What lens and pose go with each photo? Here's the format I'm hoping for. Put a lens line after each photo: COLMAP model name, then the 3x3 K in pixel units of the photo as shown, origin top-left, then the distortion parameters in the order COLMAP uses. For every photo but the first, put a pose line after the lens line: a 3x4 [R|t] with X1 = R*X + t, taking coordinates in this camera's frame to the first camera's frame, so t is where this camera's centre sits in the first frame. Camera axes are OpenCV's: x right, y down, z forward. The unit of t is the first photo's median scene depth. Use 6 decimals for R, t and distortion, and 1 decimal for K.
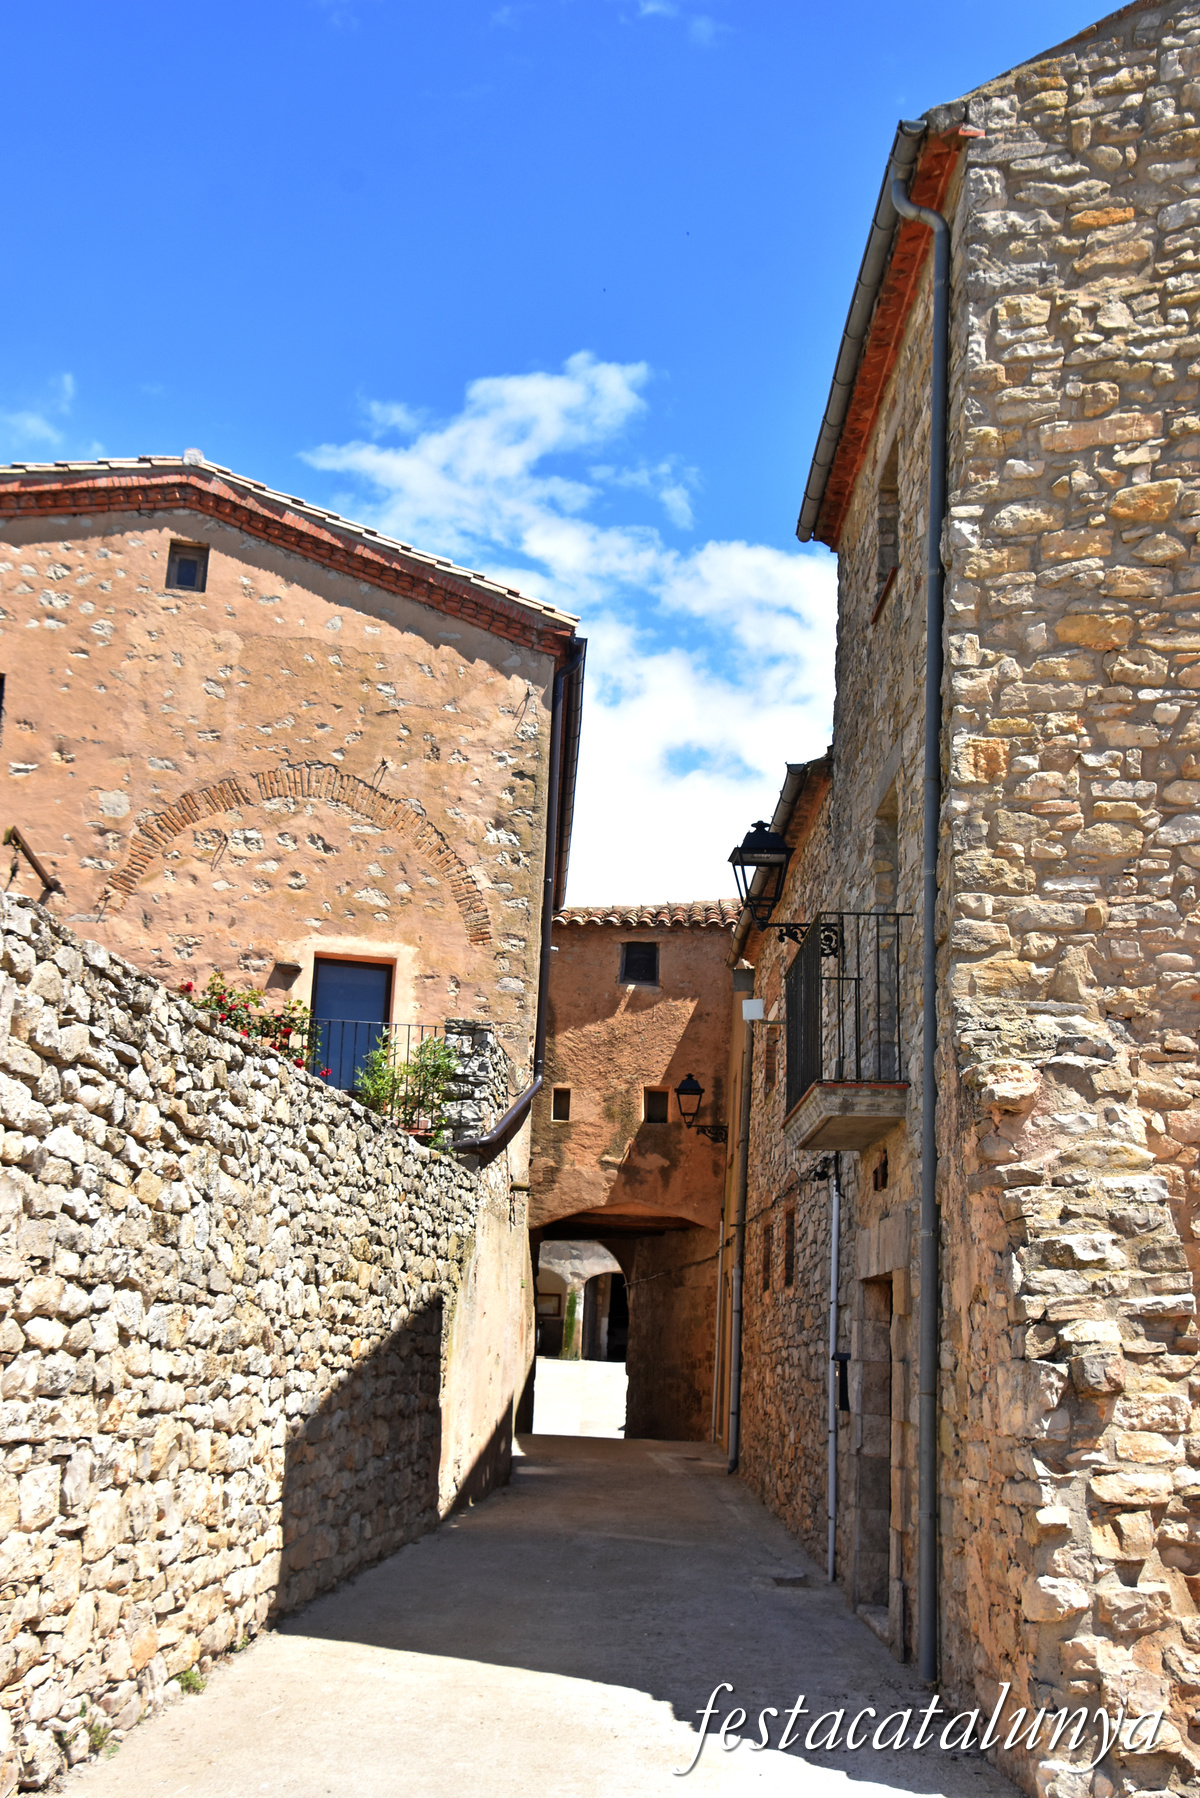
lens RADIAL K [[1828.0, 0, 617.9], [0, 1828.0, 943.9], [0, 0, 1]] dist [0.044929, 0.000000]
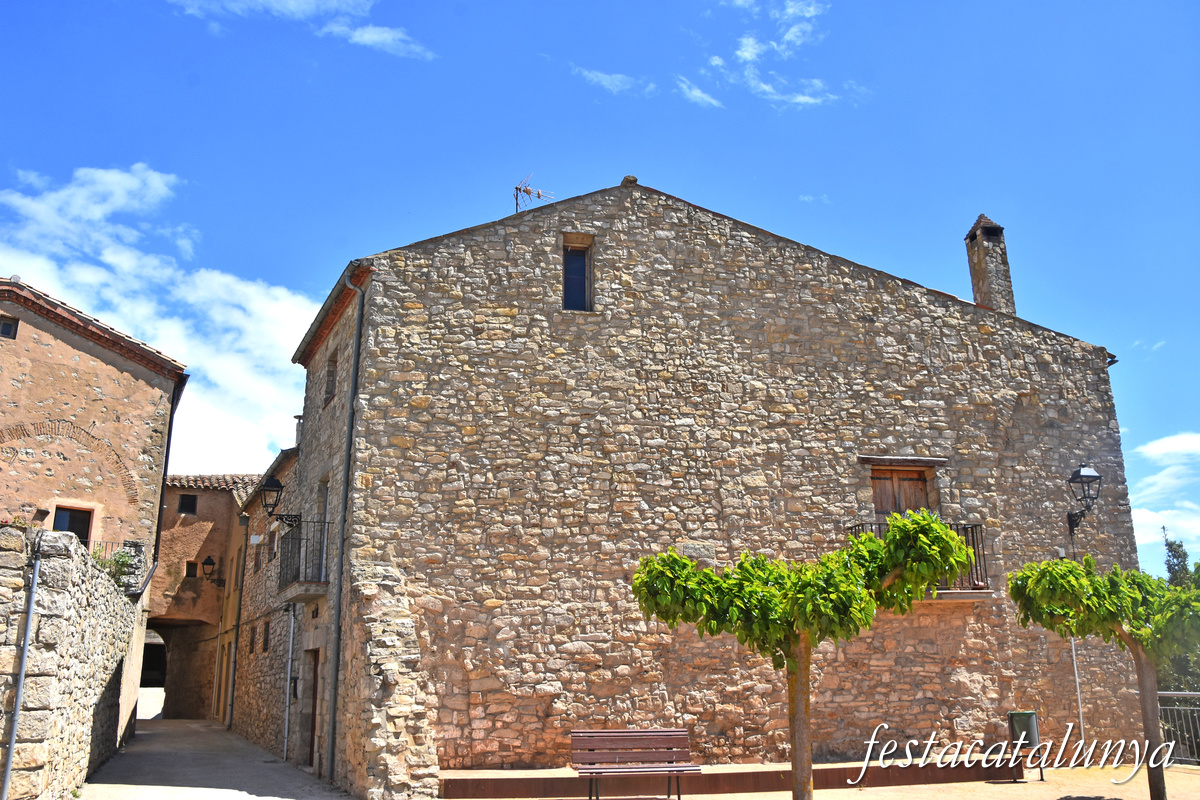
lens RADIAL K [[962.3, 0, 619.8], [0, 962.3, 414.3], [0, 0, 1]] dist [-0.154368, 0.081744]
pose [[0.874950, 0.082087, 0.477204, -0.182330], [-0.056574, 0.996106, -0.067620, -0.119454], [-0.480897, 0.032166, 0.876187, -0.561944]]
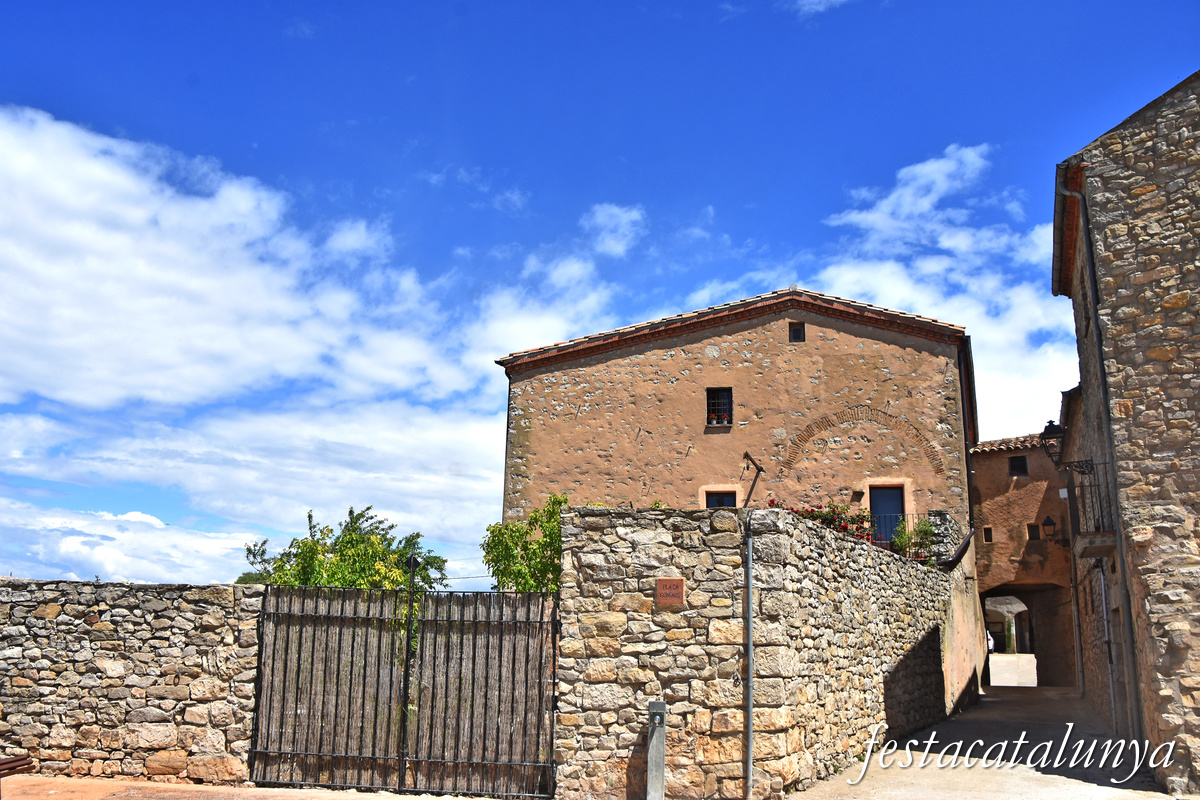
lens RADIAL K [[962.3, 0, 579.3], [0, 962.3, 412.7], [0, 0, 1]] dist [-0.154368, 0.081744]
pose [[0.895427, -0.124986, -0.427304, 0.061738], [0.108686, 0.992113, -0.062438, -0.090563], [0.431737, 0.009466, 0.901950, -0.473515]]
